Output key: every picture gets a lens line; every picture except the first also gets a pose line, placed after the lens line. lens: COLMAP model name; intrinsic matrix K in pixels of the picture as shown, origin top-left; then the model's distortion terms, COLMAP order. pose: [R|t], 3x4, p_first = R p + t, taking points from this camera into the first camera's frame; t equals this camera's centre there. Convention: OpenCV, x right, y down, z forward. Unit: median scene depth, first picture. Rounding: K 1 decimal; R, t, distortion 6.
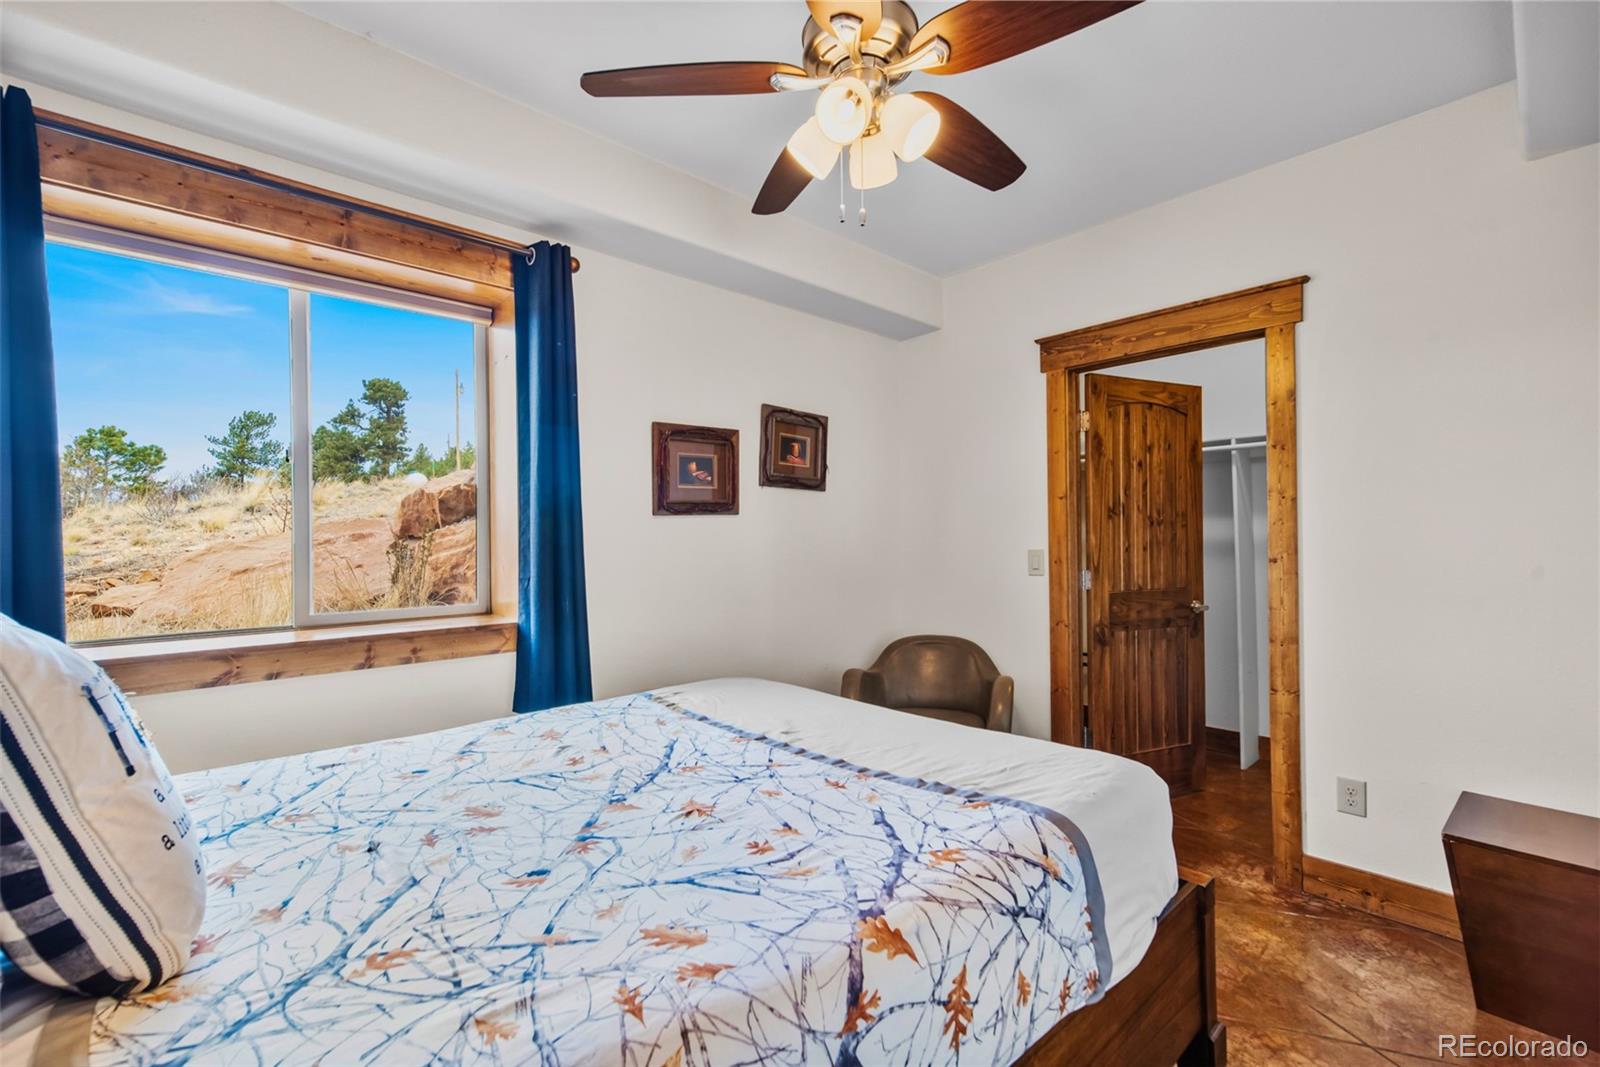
lens RADIAL K [[690.5, 0, 802.1], [0, 690.5, 537.7], [0, 0, 1]] dist [0.007178, 0.000162]
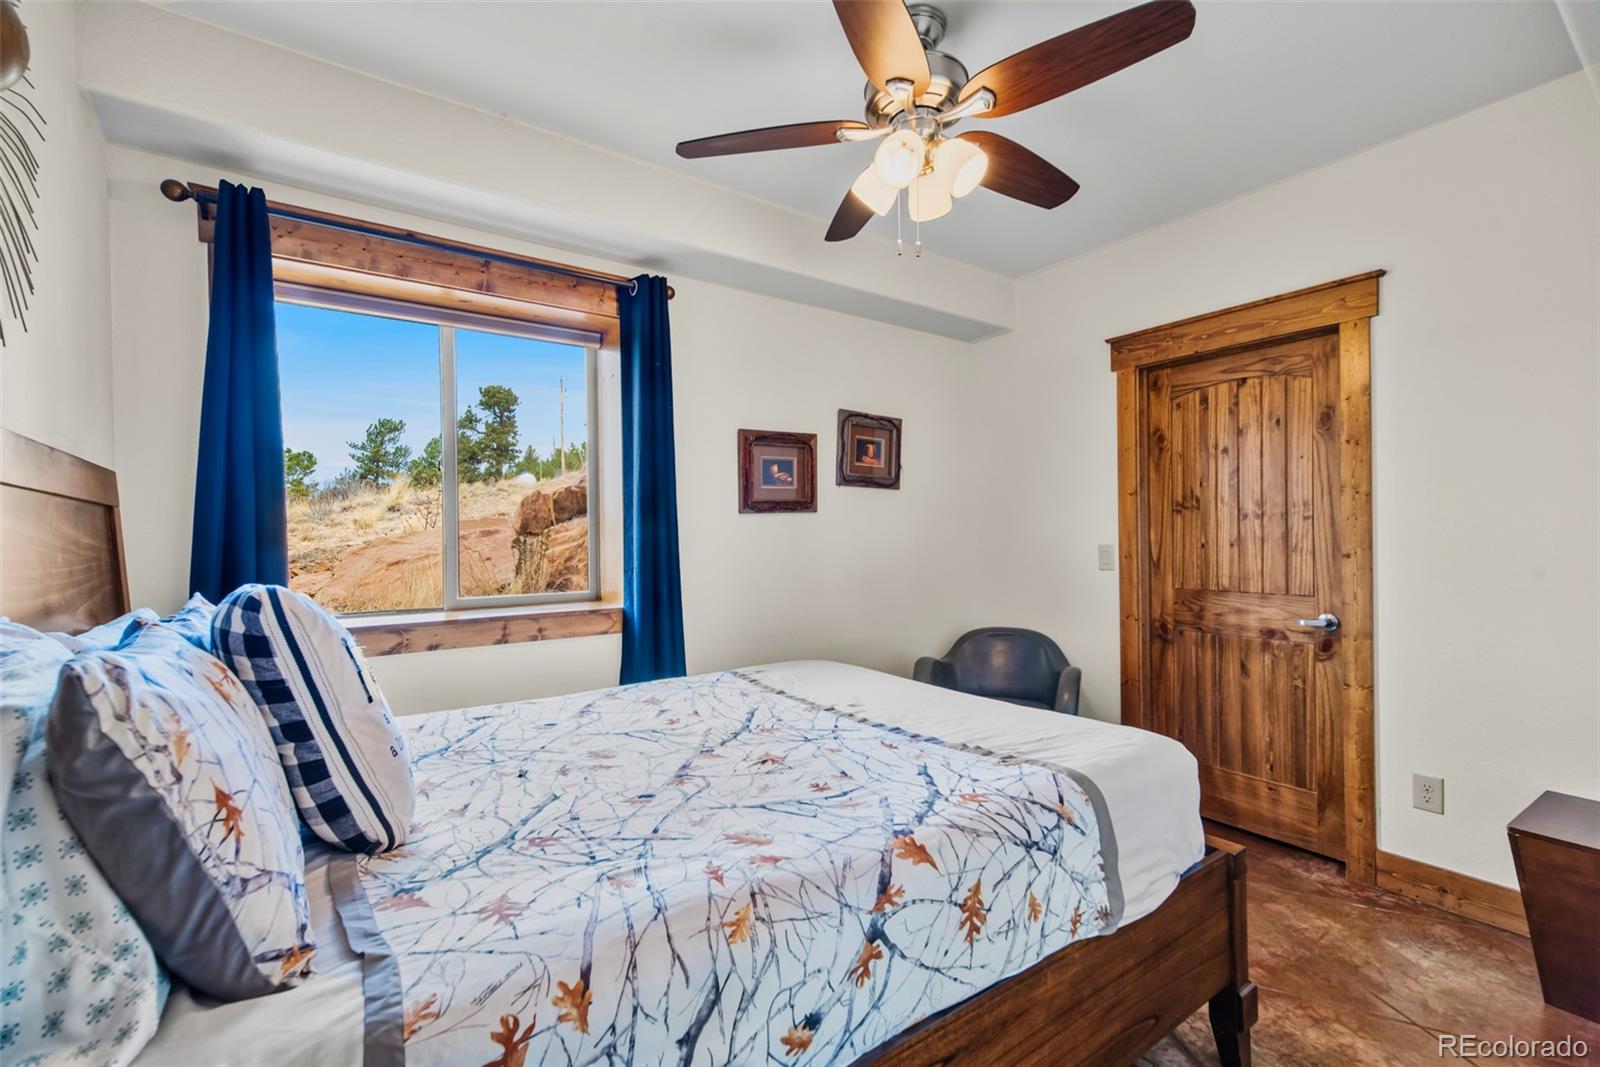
lens RADIAL K [[690.5, 0, 802.1], [0, 690.5, 537.7], [0, 0, 1]] dist [0.007178, 0.000162]
pose [[0.991836, -0.000478, -0.127522, 0.037673], [0.001283, 0.999980, 0.006230, -0.000456], [0.127516, -0.006342, 0.991816, -0.126243]]
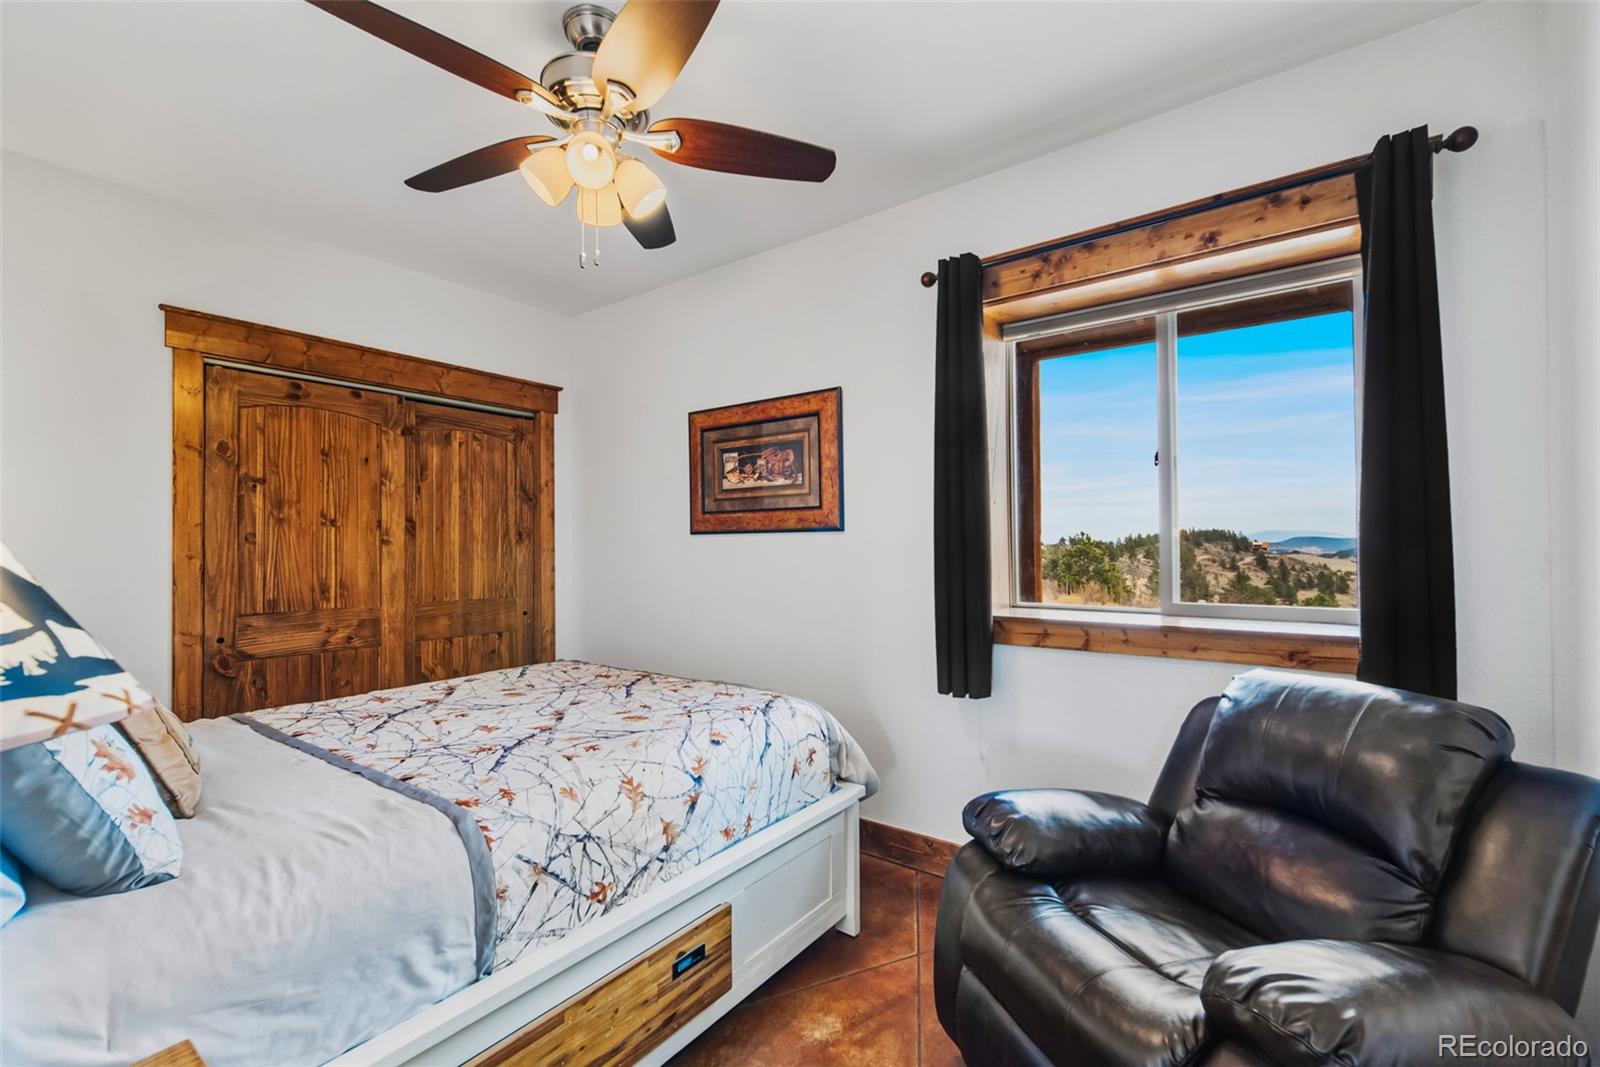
lens RADIAL K [[690.5, 0, 802.1], [0, 690.5, 537.7], [0, 0, 1]] dist [0.007178, 0.000162]
pose [[-0.986961, 0.046437, -0.154117, -0.418183], [0.045576, 0.998919, 0.009118, -0.002324], [0.154373, 0.001975, -0.988011, 1.773834]]
